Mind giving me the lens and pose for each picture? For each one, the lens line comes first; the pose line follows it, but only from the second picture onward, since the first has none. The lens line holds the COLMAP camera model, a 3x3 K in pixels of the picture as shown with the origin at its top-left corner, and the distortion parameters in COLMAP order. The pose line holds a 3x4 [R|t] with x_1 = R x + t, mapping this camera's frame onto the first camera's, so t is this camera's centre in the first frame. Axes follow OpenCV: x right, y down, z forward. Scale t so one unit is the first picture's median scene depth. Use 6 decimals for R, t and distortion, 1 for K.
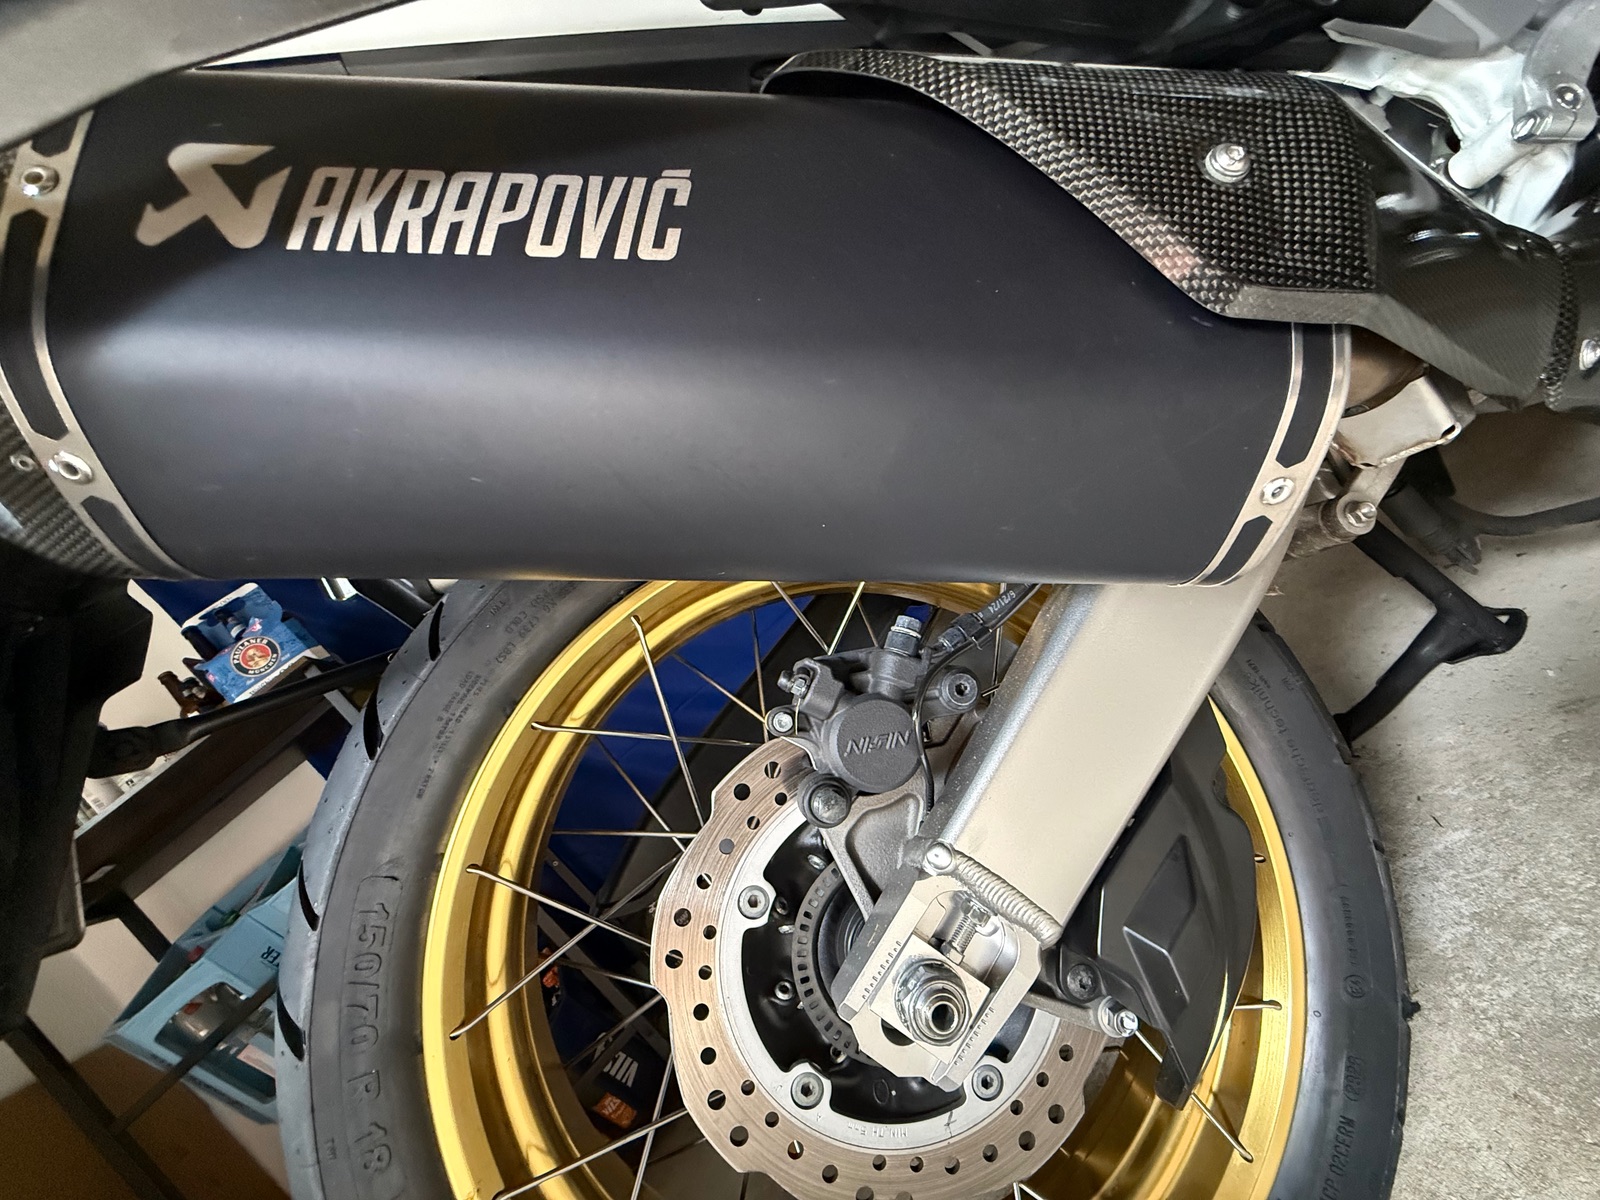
lens RADIAL K [[630.0, 0, 800.0], [0, 630.0, 600.0], [0, 0, 1]] dist [0.018547, 0.000071]
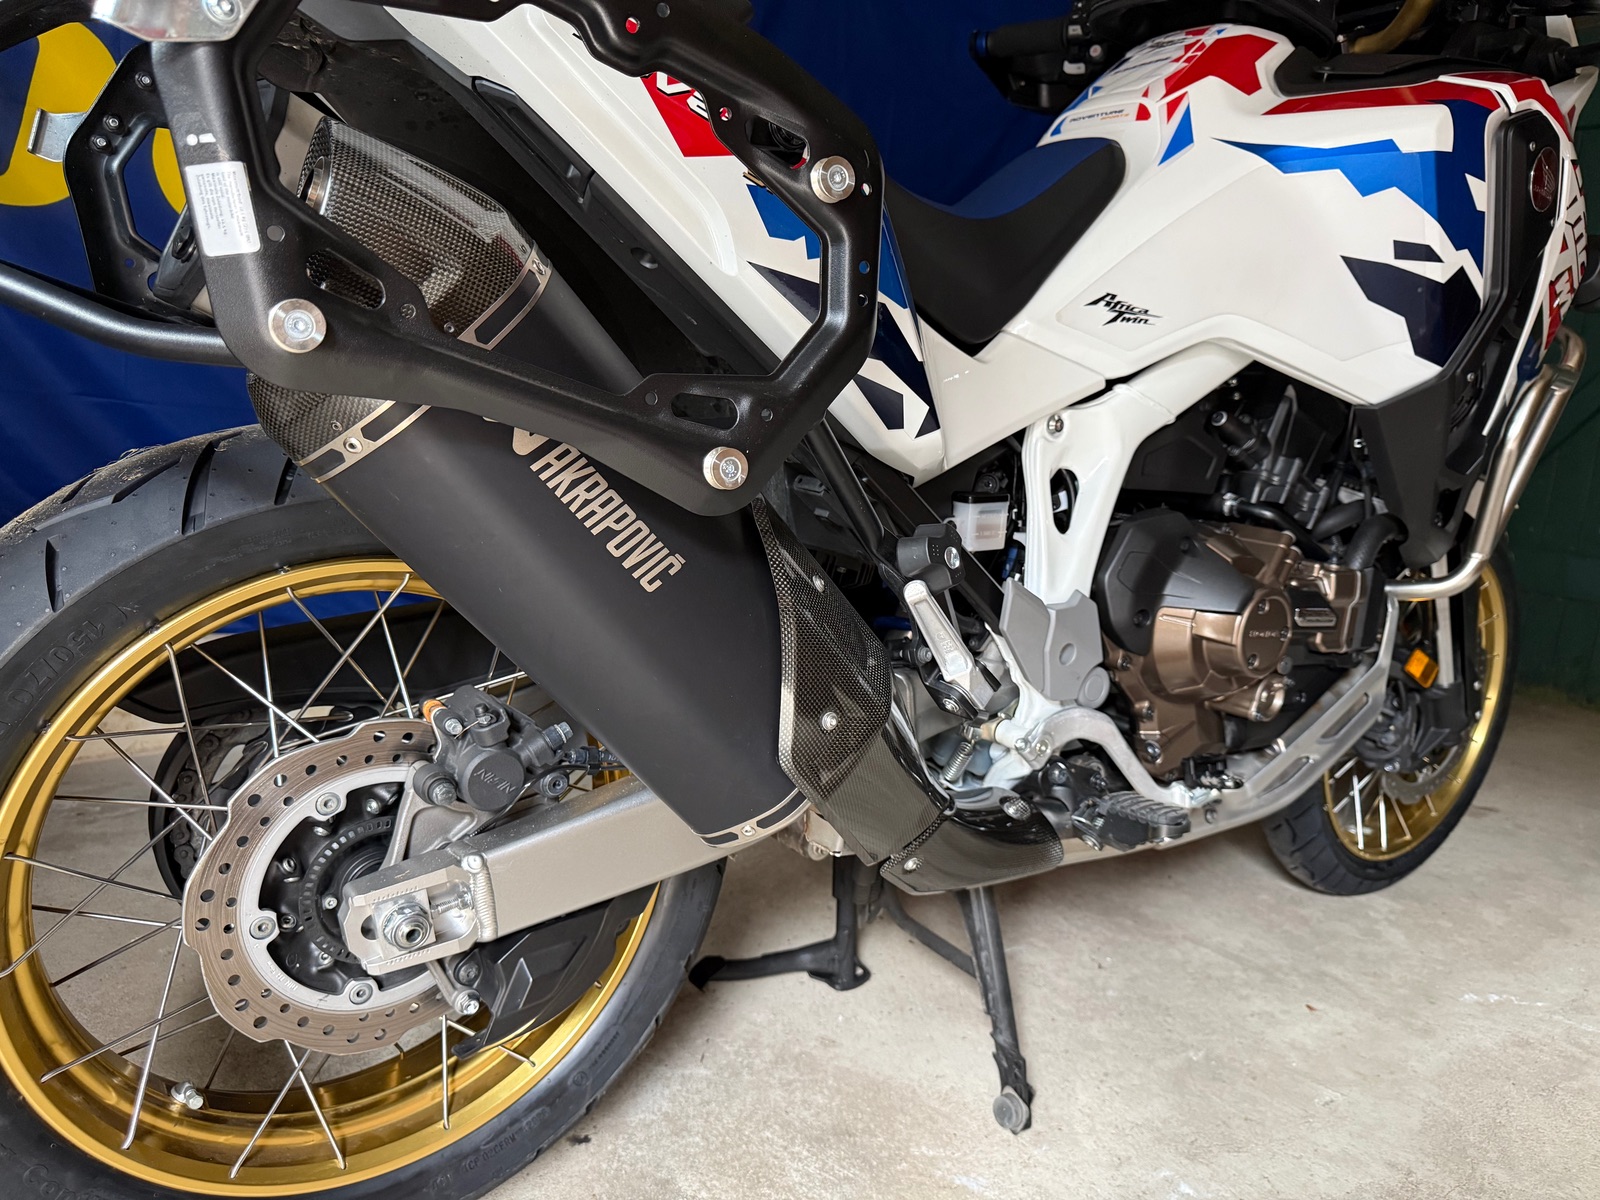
lens RADIAL K [[1117.8, 0, 800.0], [0, 1117.8, 600.0], [0, 0, 1]] dist [0.035200, -0.002593]
pose [[0.577630, 0.679913, 0.451732, -1.006216], [-0.713232, 0.689540, -0.125835, -0.259962], [-0.397044, -0.249504, 0.883235, -1.597208]]
